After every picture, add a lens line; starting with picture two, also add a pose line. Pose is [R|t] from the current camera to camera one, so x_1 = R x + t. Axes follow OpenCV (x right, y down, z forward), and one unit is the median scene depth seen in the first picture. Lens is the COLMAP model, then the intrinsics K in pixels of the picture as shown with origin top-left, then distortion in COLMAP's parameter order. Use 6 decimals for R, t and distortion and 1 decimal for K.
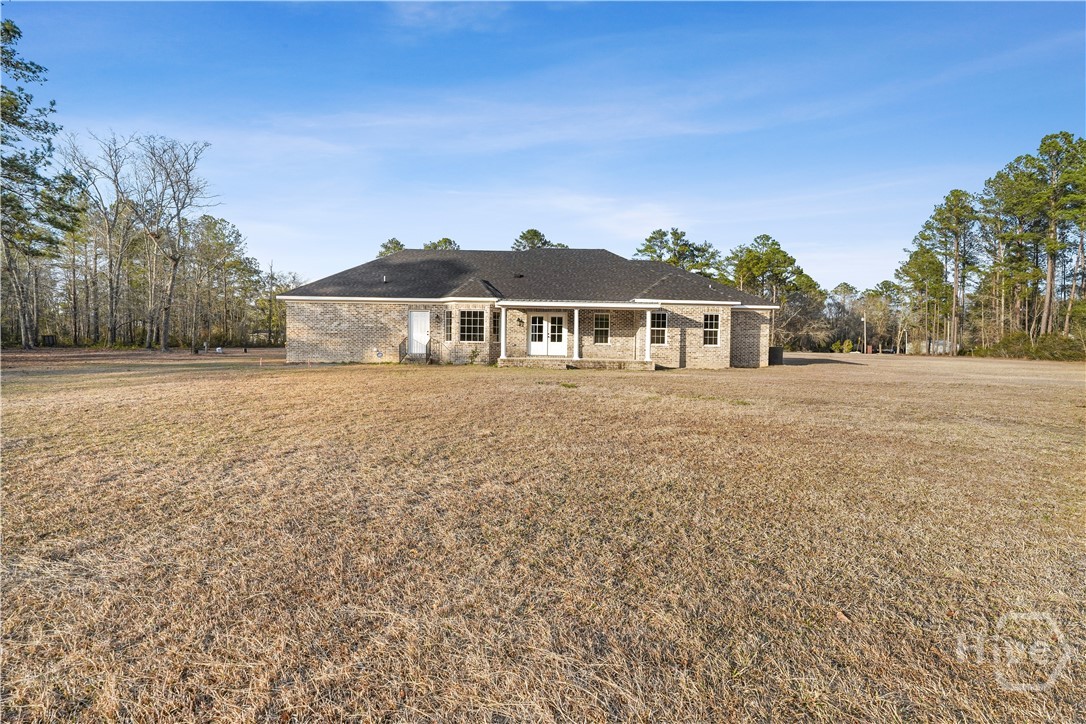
lens RADIAL K [[485.1, 0, 539.9], [0, 485.1, 366.5], [0, 0, 1]] dist [-0.011506, 0.004277]
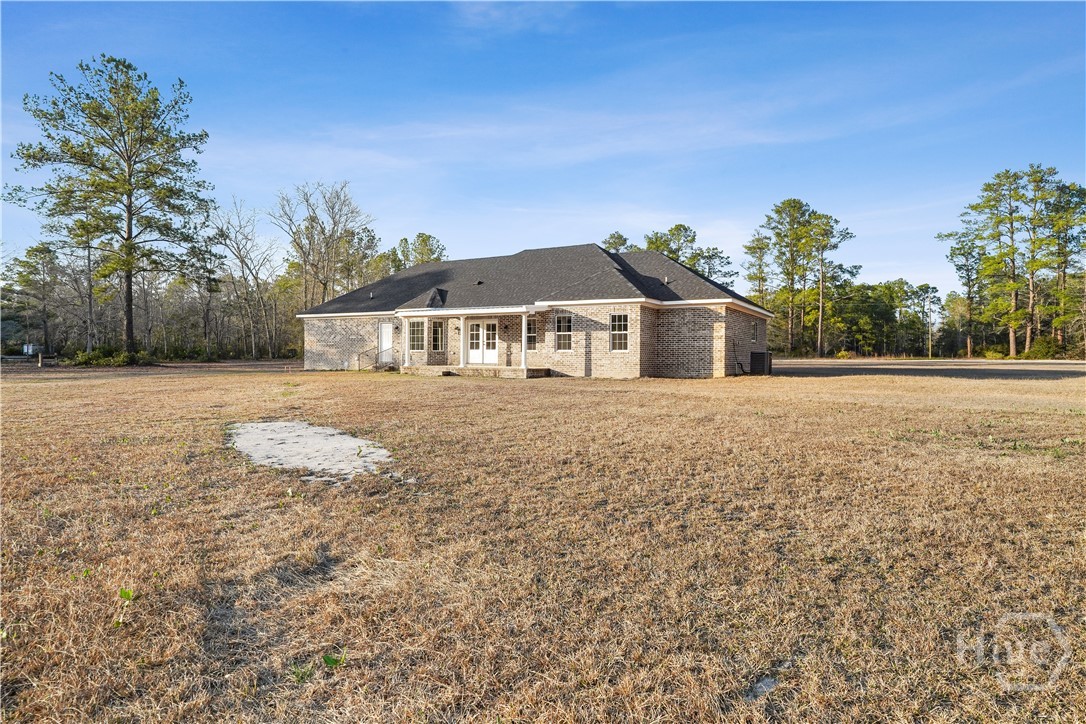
lens RADIAL K [[617.6, 0, 550.5], [0, 617.6, 362.9], [0, 0, 1]] dist [-0.001174, -0.001704]
pose [[0.848918, -0.003070, -0.528515, 0.803330], [-0.014303, 0.999483, -0.028781, 0.010165], [0.528330, 0.031992, 0.848436, 0.017524]]
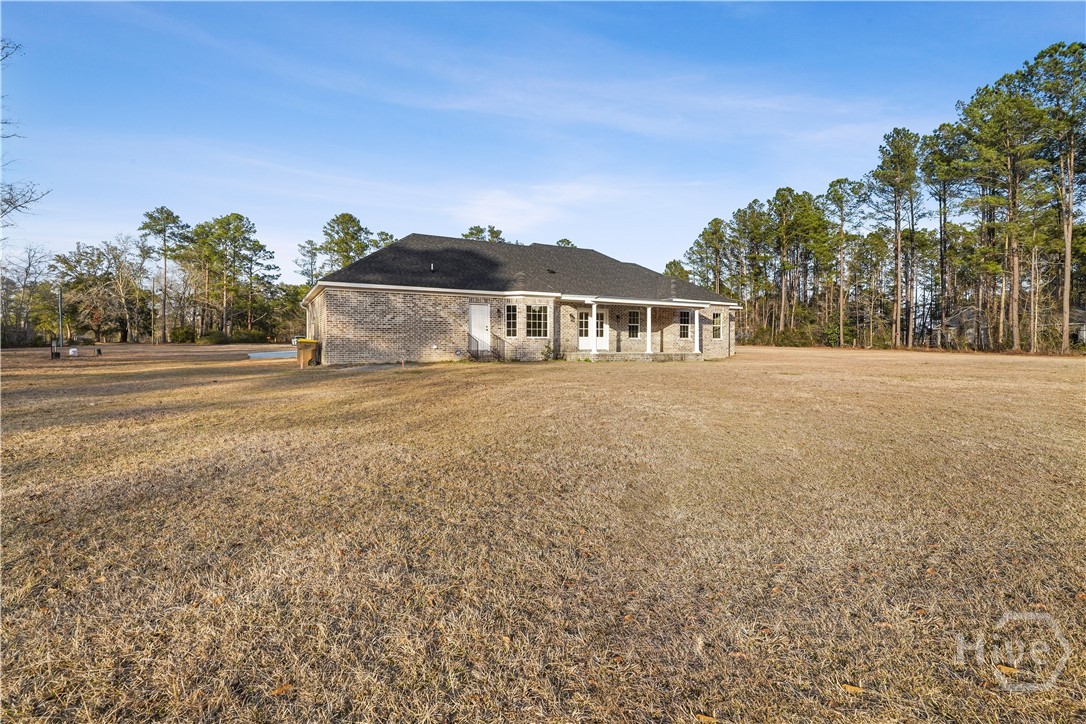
lens RADIAL K [[485.1, 0, 535.6], [0, 485.1, 360.2], [0, 0, 1]] dist [-0.011506, 0.004277]
pose [[0.895163, -0.028807, 0.444807, -0.567622], [0.028302, 0.999569, 0.007779, -0.012667], [-0.444839, 0.005626, 0.895593, 0.125745]]
